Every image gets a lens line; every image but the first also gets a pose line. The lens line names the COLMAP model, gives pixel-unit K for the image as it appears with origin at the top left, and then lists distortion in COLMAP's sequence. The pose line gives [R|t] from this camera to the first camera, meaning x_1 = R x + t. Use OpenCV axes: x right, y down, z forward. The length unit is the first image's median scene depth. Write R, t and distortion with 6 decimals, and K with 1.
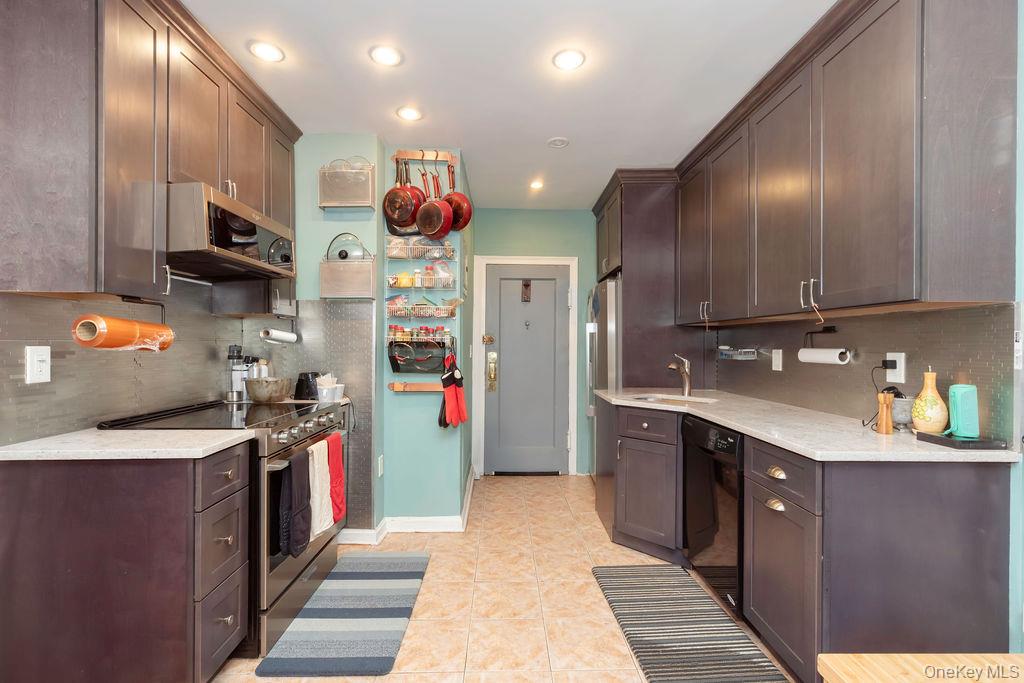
lens RADIAL K [[457.5, 0, 512.1], [0, 457.5, 343.8], [0, 0, 1]] dist [0.007468, -0.000320]
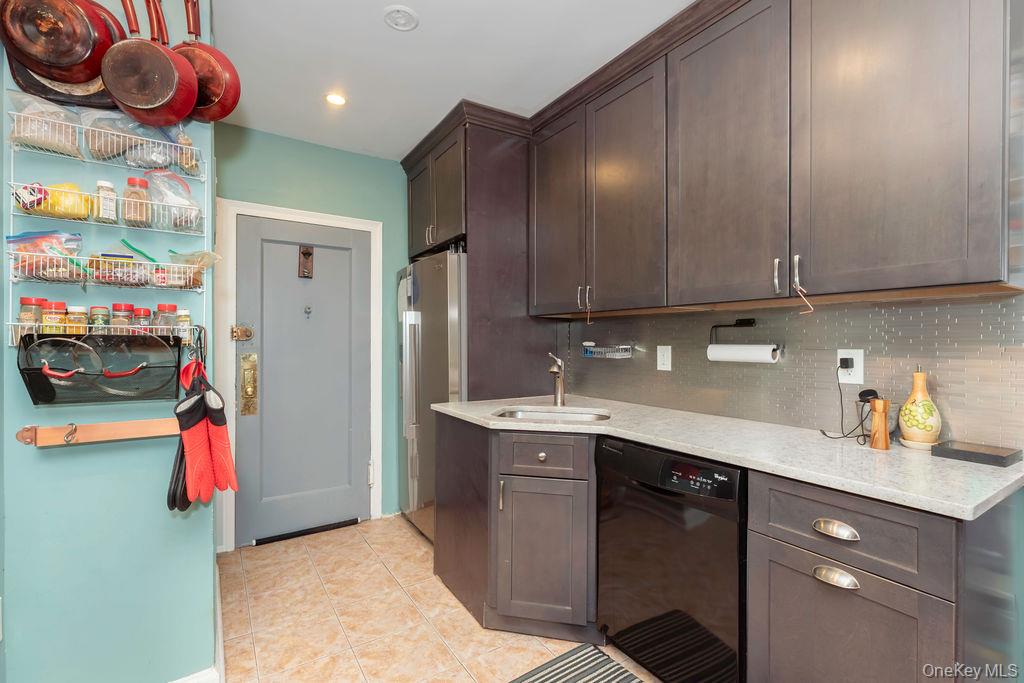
lens RADIAL K [[457.5, 0, 510.2], [0, 457.5, 342.3], [0, 0, 1]] dist [0.007468, -0.000320]
pose [[0.848744, -0.003872, 0.528790, -0.106504], [0.001366, 0.999986, 0.005130, 0.000749], [-0.528803, -0.003631, 0.848737, 0.386570]]
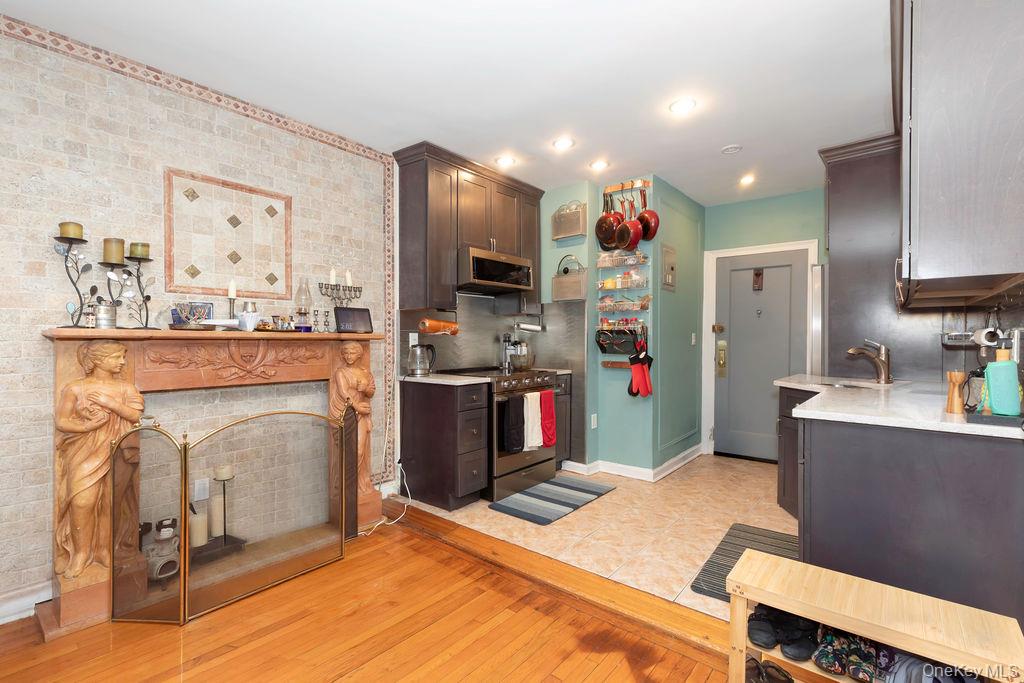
lens RADIAL K [[457.5, 0, 505.0], [0, 457.5, 343.1], [0, 0, 1]] dist [0.007468, -0.000320]
pose [[0.746411, 0.002970, -0.665479, 0.431743], [0.004054, 0.999951, 0.009009, 0.019742], [0.665473, -0.009422, 0.746363, -0.201772]]
